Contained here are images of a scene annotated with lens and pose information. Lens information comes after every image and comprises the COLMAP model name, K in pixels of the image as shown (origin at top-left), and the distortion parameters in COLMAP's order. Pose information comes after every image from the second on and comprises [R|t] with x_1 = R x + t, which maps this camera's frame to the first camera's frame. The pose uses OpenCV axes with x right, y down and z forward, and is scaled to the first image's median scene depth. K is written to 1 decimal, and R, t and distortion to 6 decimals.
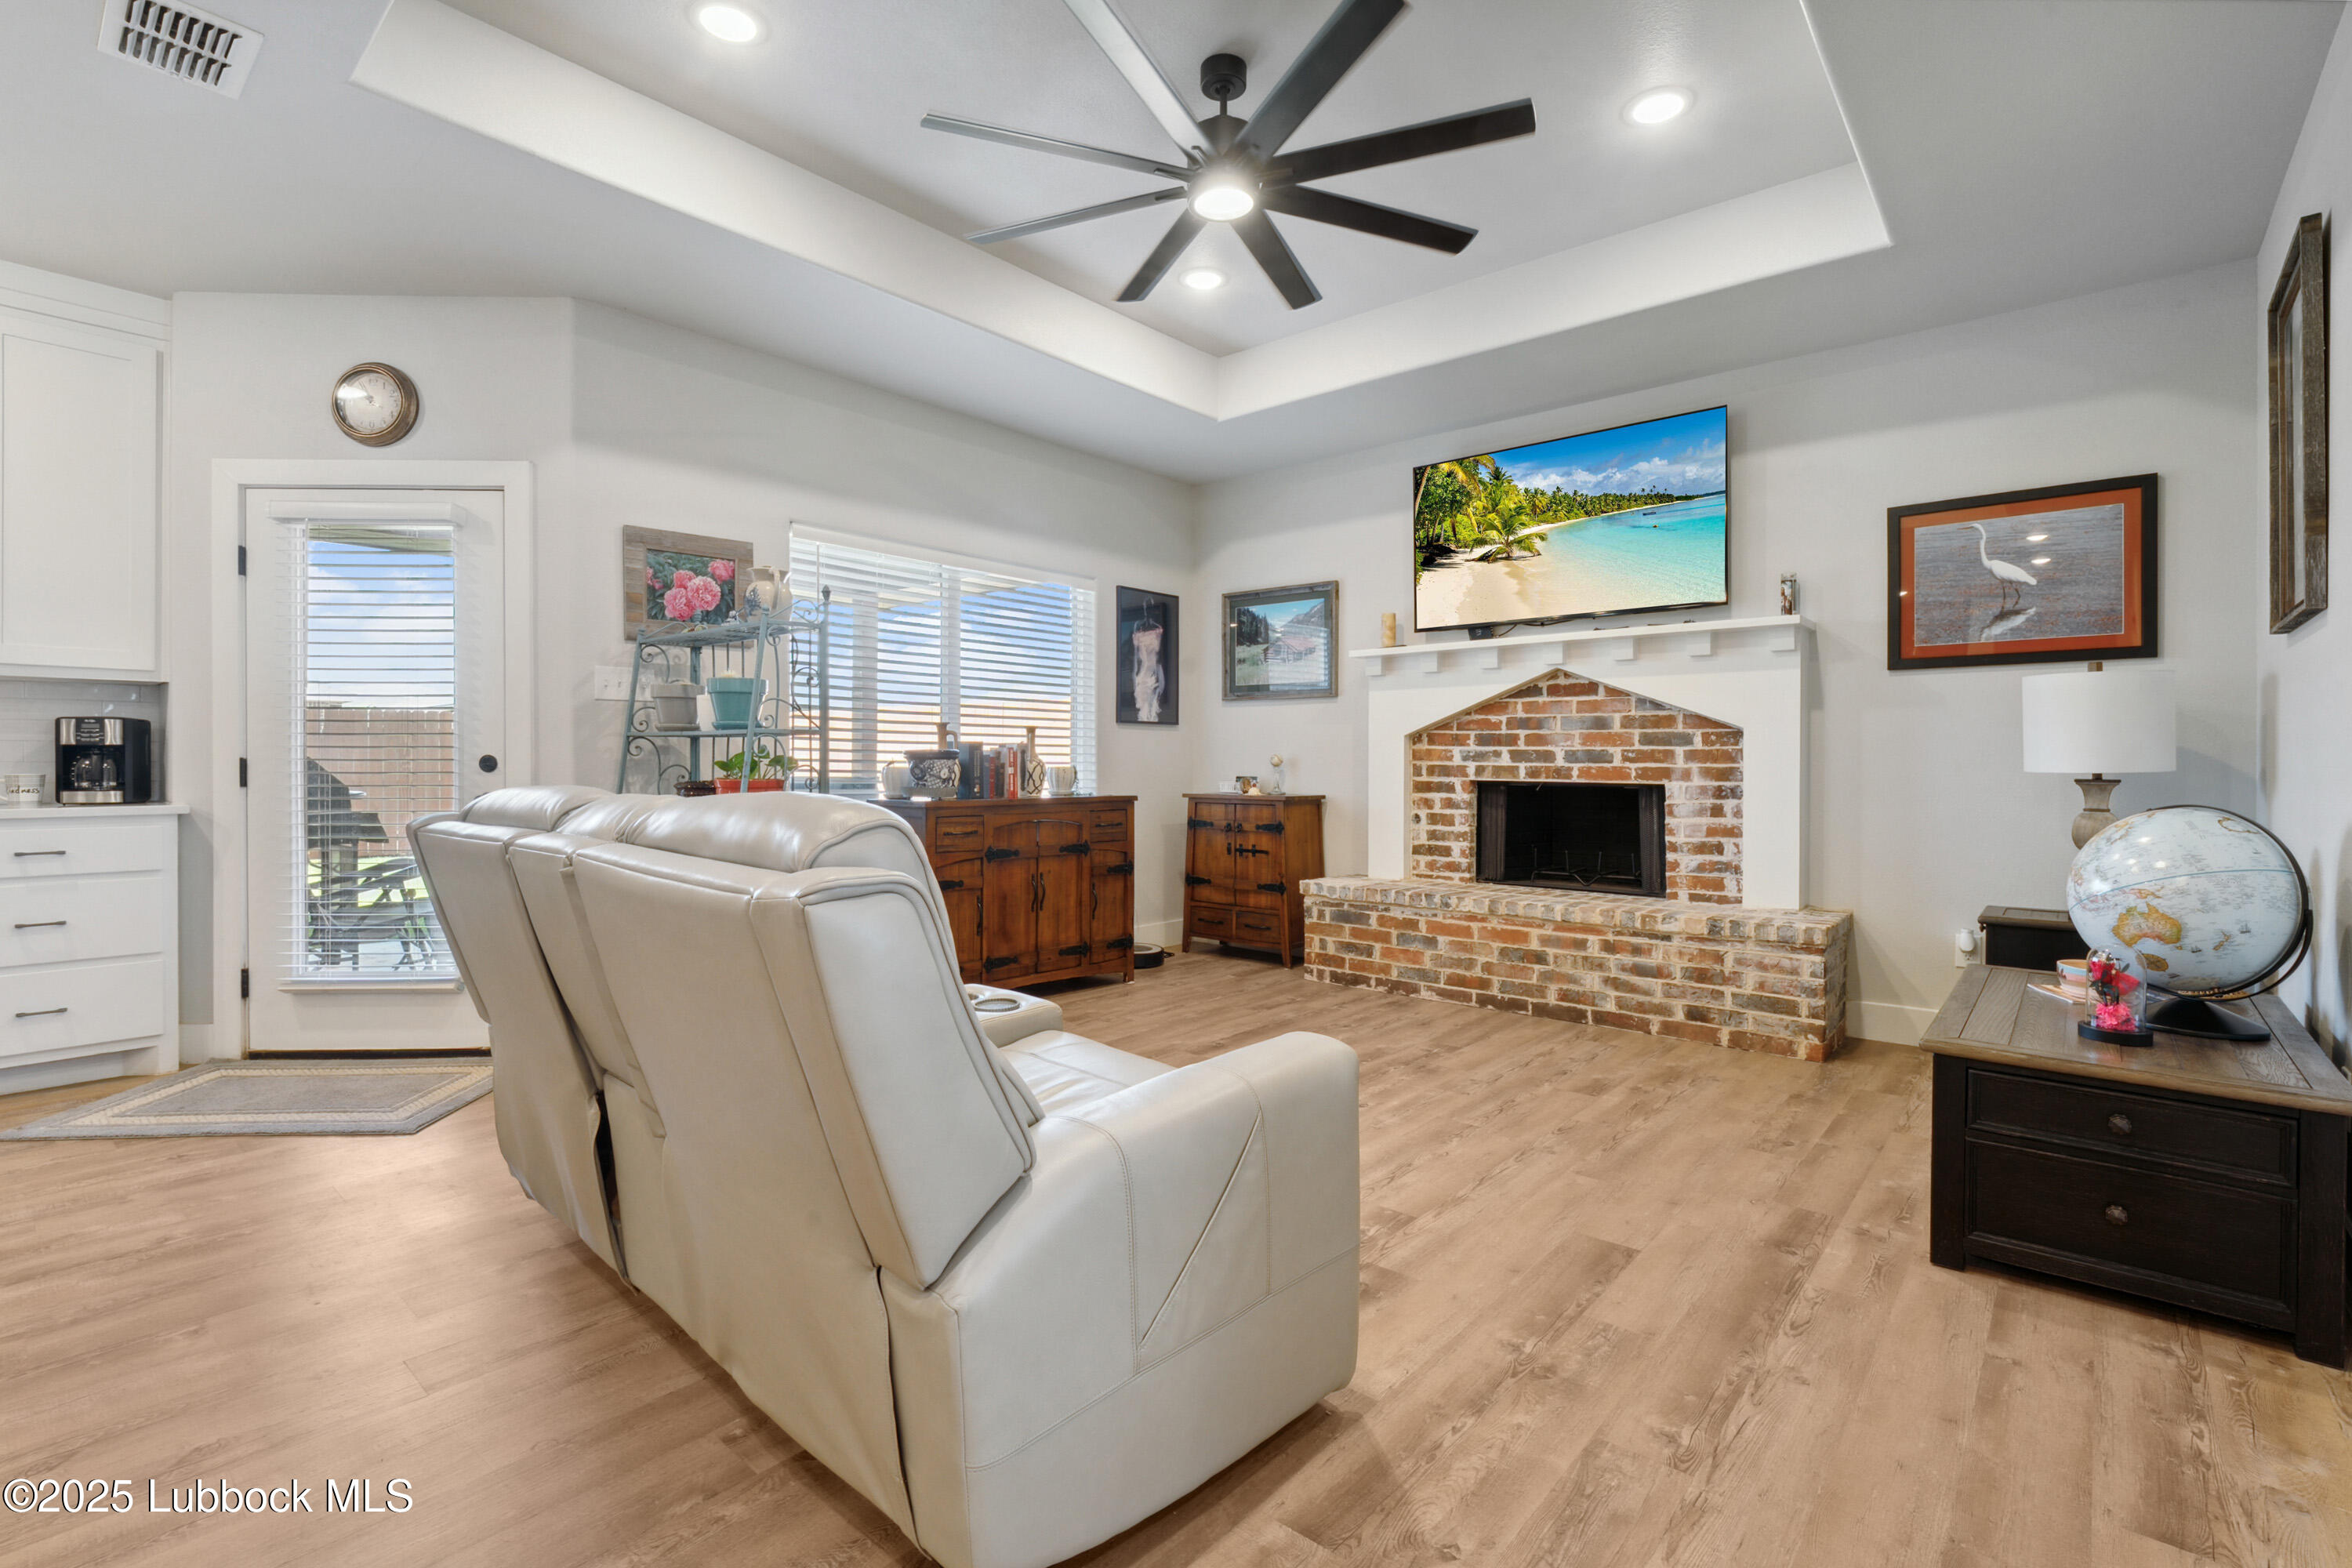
lens RADIAL K [[1061.5, 0, 1182.7], [0, 1061.5, 764.9], [0, 0, 1]] dist [-0.008012, 0.001013]
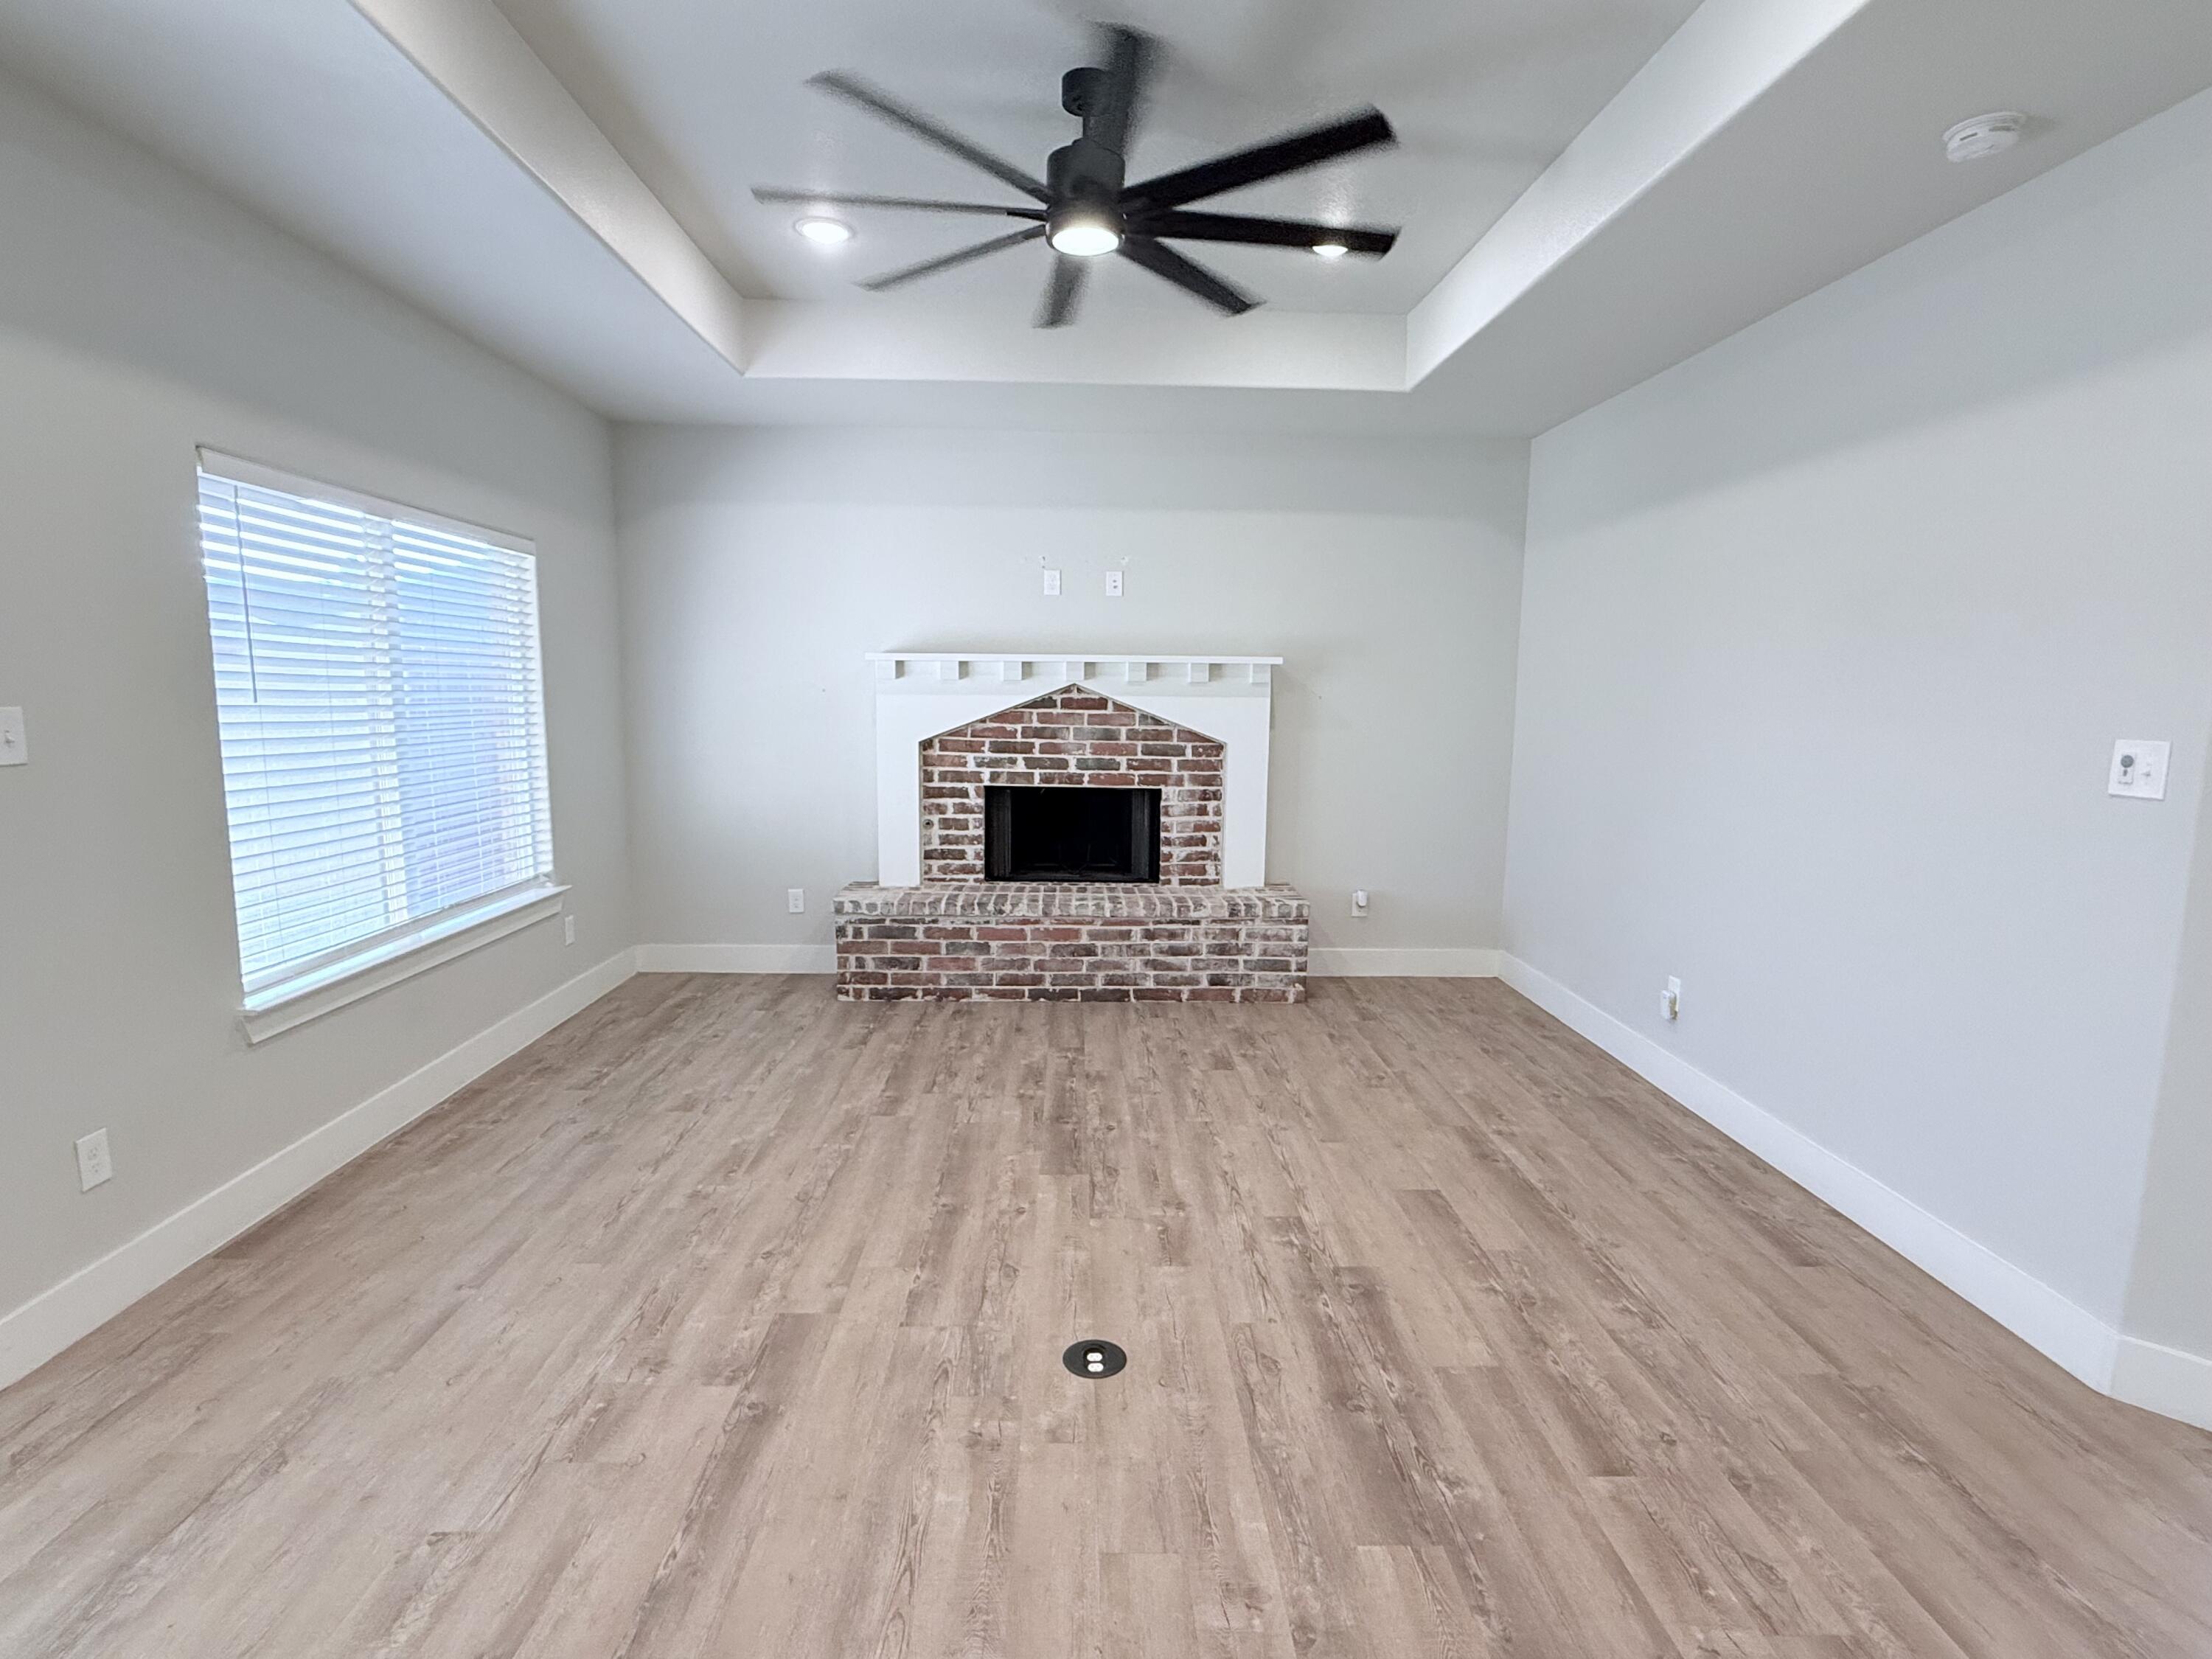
lens RADIAL K [[1086.9, 0, 1107.4], [0, 1086.9, 821.1], [0, 0, 1]] dist [-0.000332, -0.000394]
pose [[0.741093, -0.073105, 0.667411, -0.398653], [-0.009873, 0.992760, 0.119705, -0.090244], [-0.671330, -0.095302, 0.735006, 0.151606]]
